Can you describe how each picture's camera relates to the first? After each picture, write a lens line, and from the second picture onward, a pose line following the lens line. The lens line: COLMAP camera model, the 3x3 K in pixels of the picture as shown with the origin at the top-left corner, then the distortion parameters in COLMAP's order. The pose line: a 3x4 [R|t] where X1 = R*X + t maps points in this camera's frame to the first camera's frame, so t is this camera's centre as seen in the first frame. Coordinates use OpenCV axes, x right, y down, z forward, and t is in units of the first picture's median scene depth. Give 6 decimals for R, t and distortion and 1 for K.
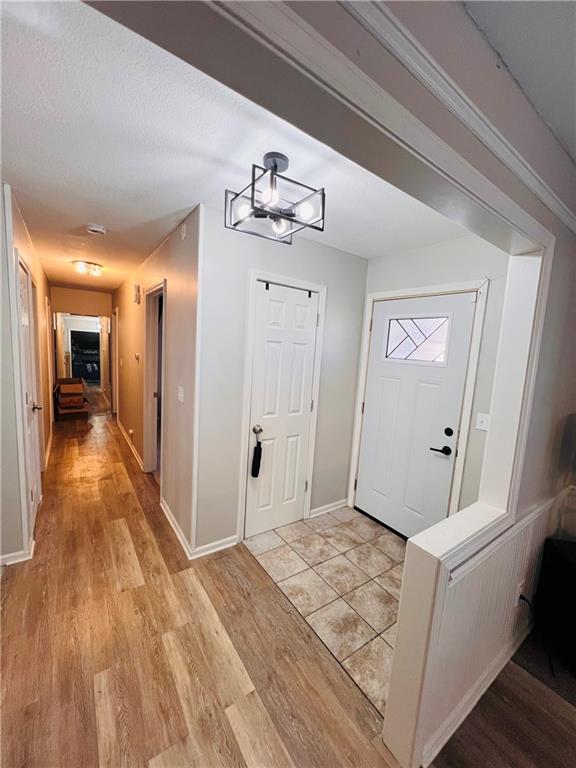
lens RADIAL K [[304.3, 0, 288.0], [0, 304.3, 378.3], [0, 0, 1]] dist [-0.001120, -0.000063]
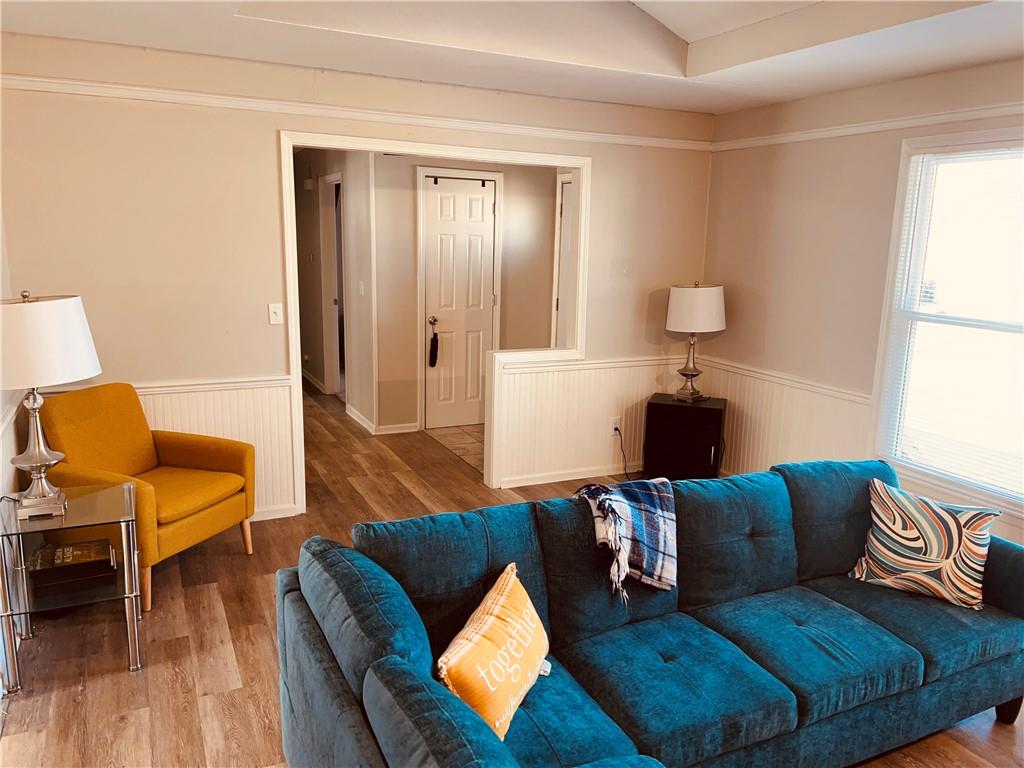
lens RADIAL K [[770.6, 0, 515.5], [0, 770.6, 382.7], [0, 0, 1]] dist [0.043256, -0.018125]
pose [[0.986228, -0.007037, -0.165242, 0.607257], [0.020446, 0.996618, 0.079591, 0.173875], [0.164123, -0.081873, 0.983036, -1.550454]]
